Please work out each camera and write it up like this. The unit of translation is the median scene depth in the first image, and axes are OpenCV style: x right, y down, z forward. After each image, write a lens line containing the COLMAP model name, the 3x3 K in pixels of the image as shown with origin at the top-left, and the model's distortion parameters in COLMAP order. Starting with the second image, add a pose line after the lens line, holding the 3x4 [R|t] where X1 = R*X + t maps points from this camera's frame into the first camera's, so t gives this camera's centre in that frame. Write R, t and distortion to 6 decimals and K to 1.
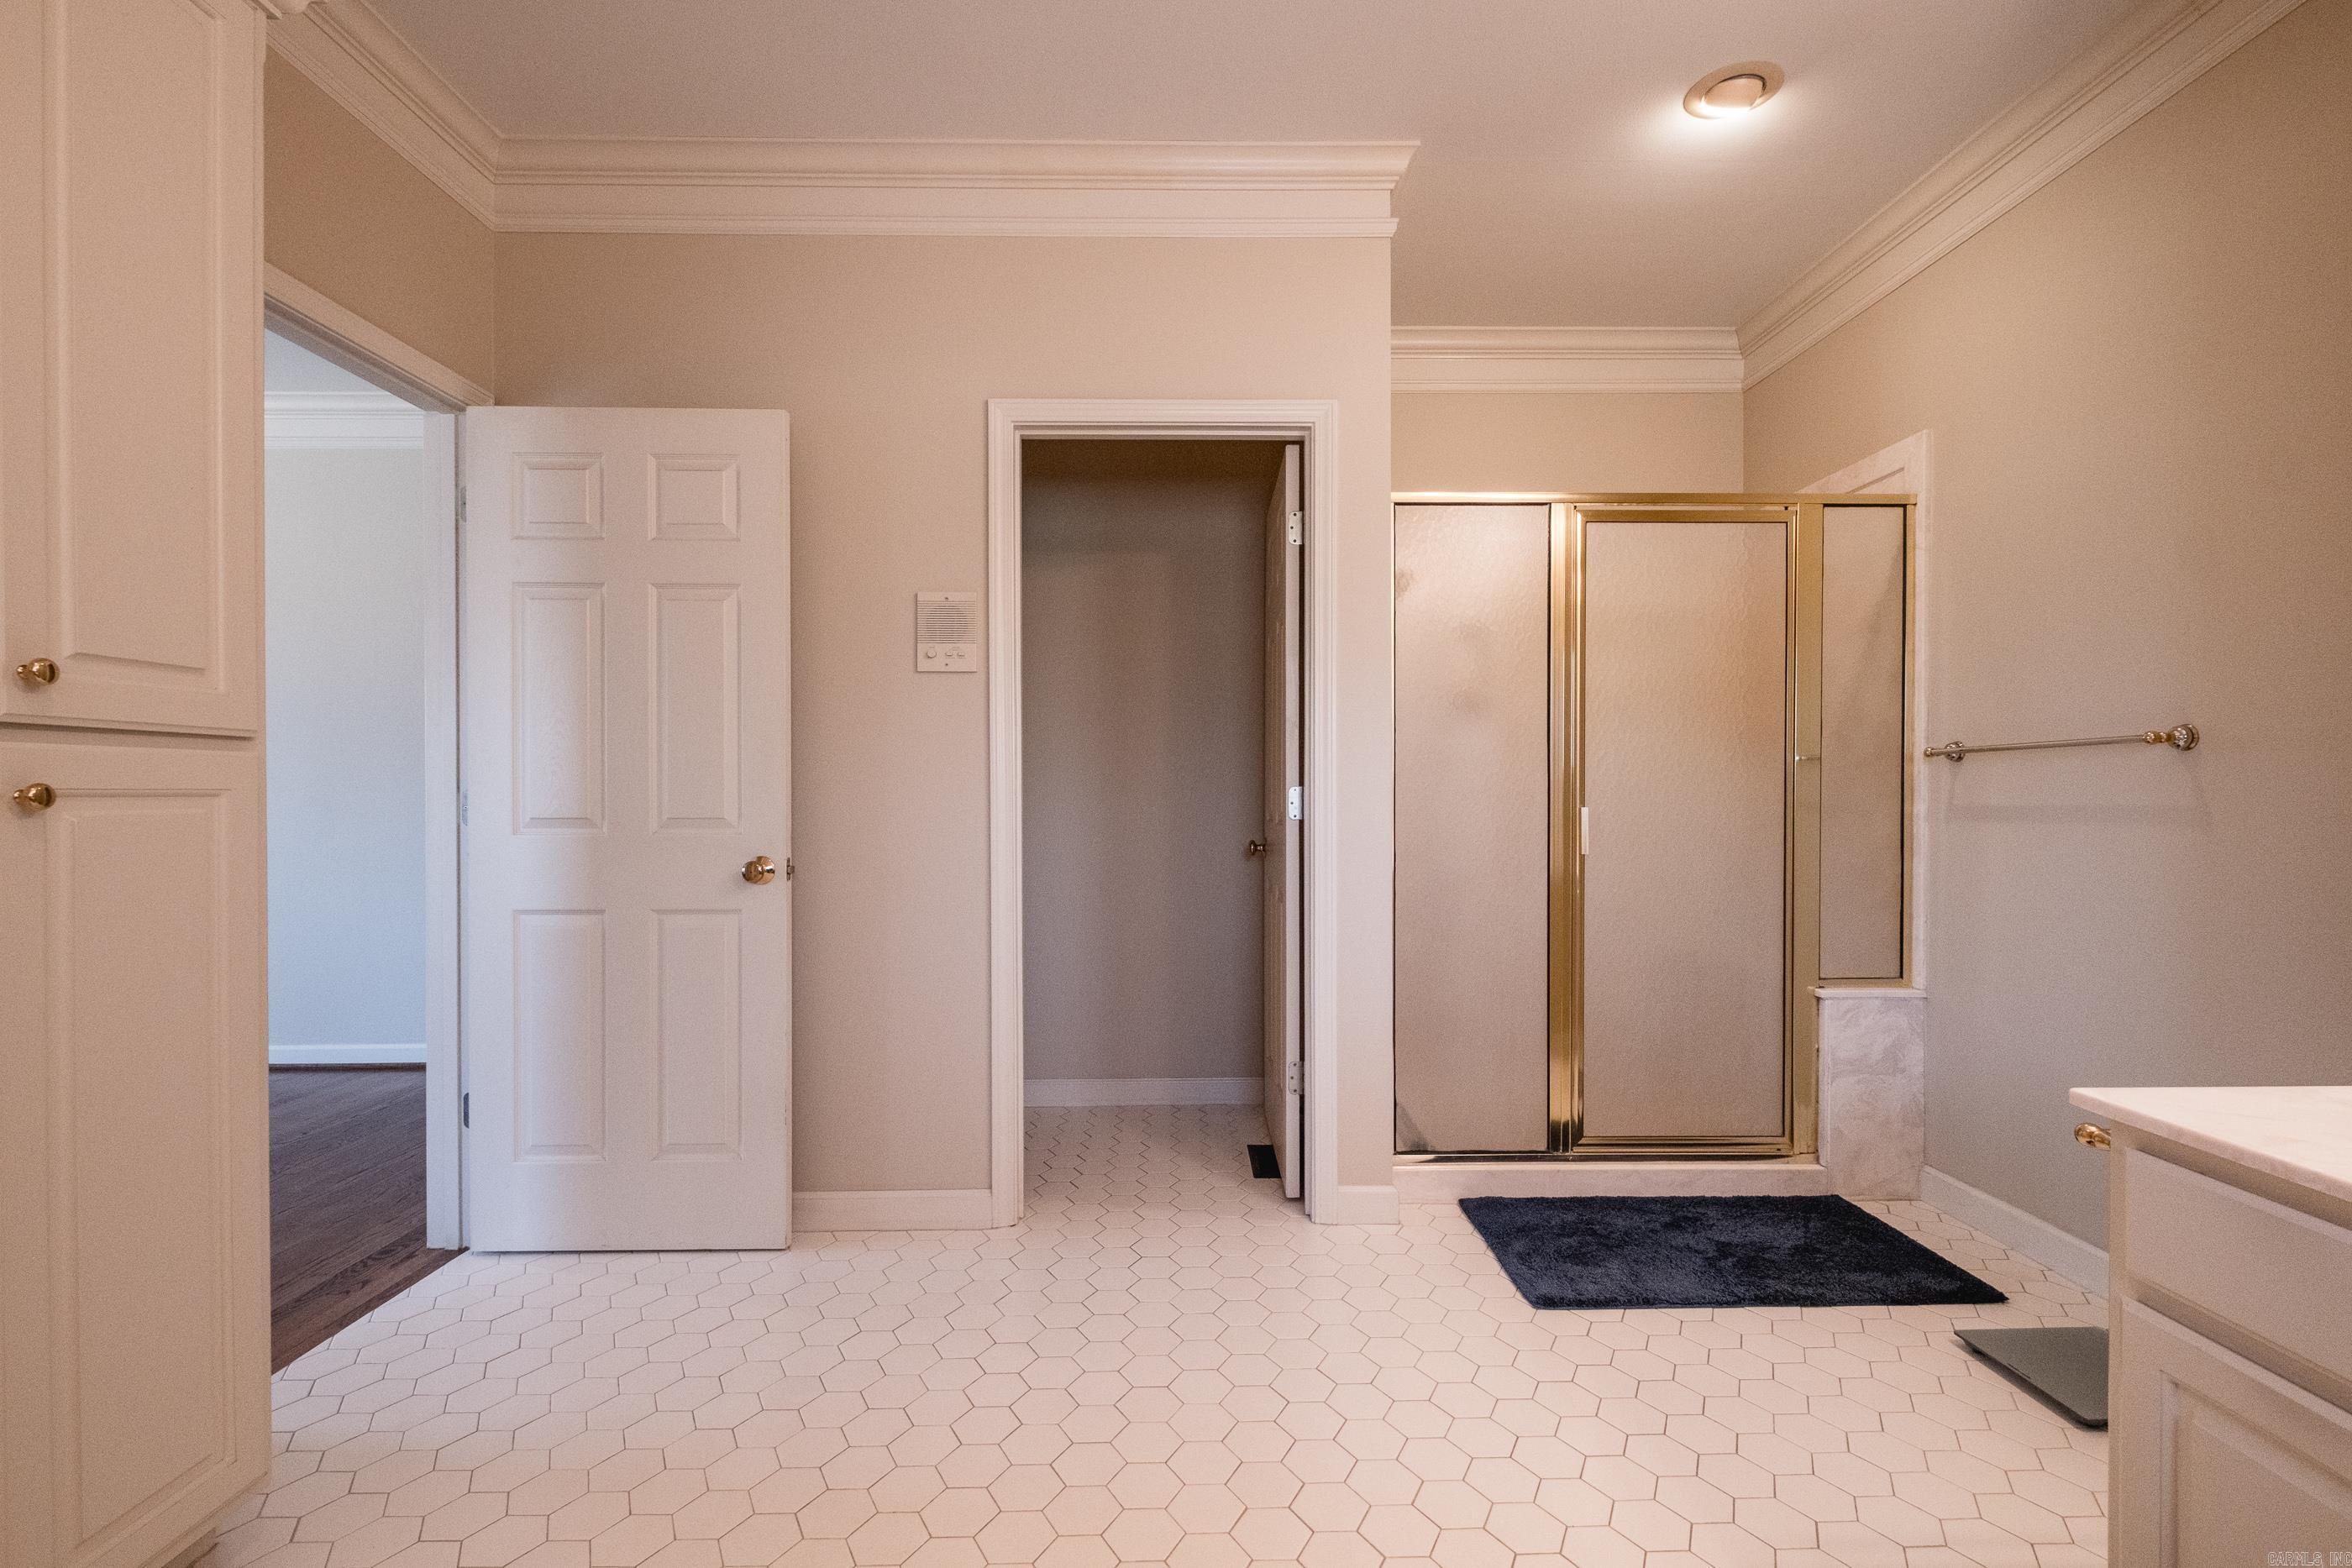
lens RADIAL K [[1030.3, 0, 1190.4], [0, 1030.3, 779.8], [0, 0, 1]] dist [0.002888, -0.000649]
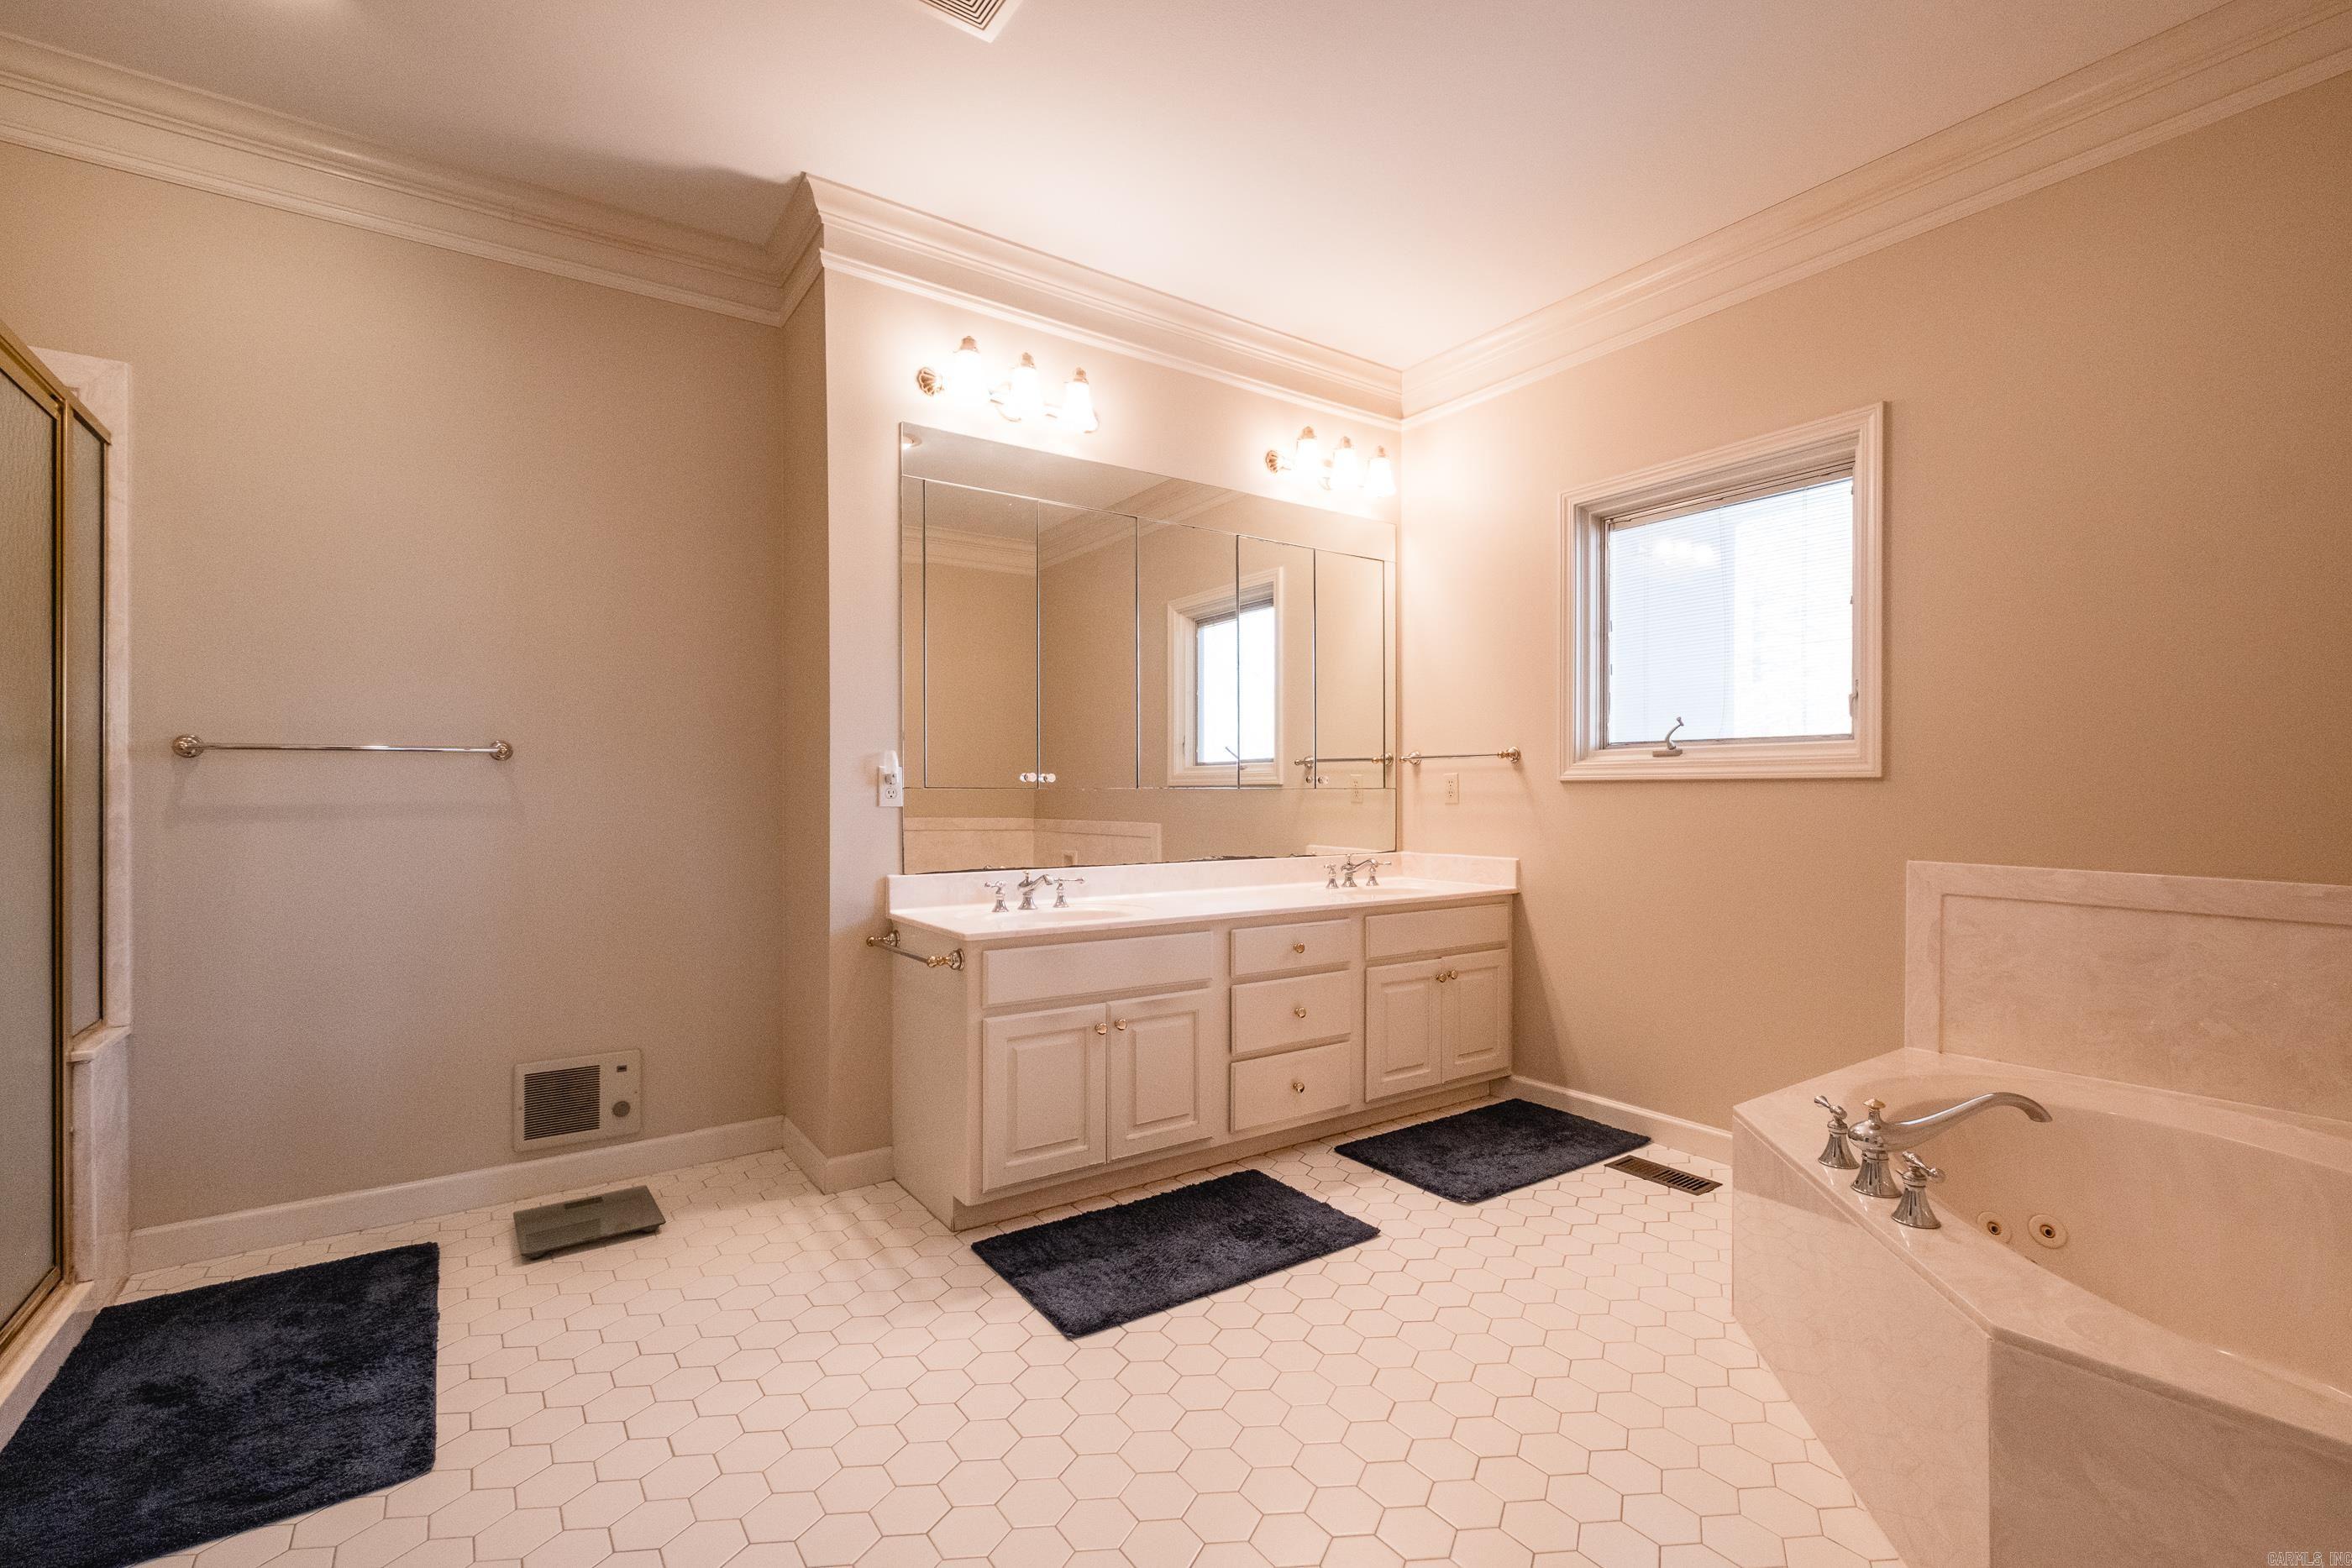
lens RADIAL K [[1030.3, 0, 1190.4], [0, 1030.3, 779.8], [0, 0, 1]] dist [0.002888, -0.000649]
pose [[-0.557067, 0.009726, 0.830411, -0.526667], [-0.010013, 0.999780, -0.018428, 0.010115], [-0.830407, -0.018581, -0.556847, 0.829656]]
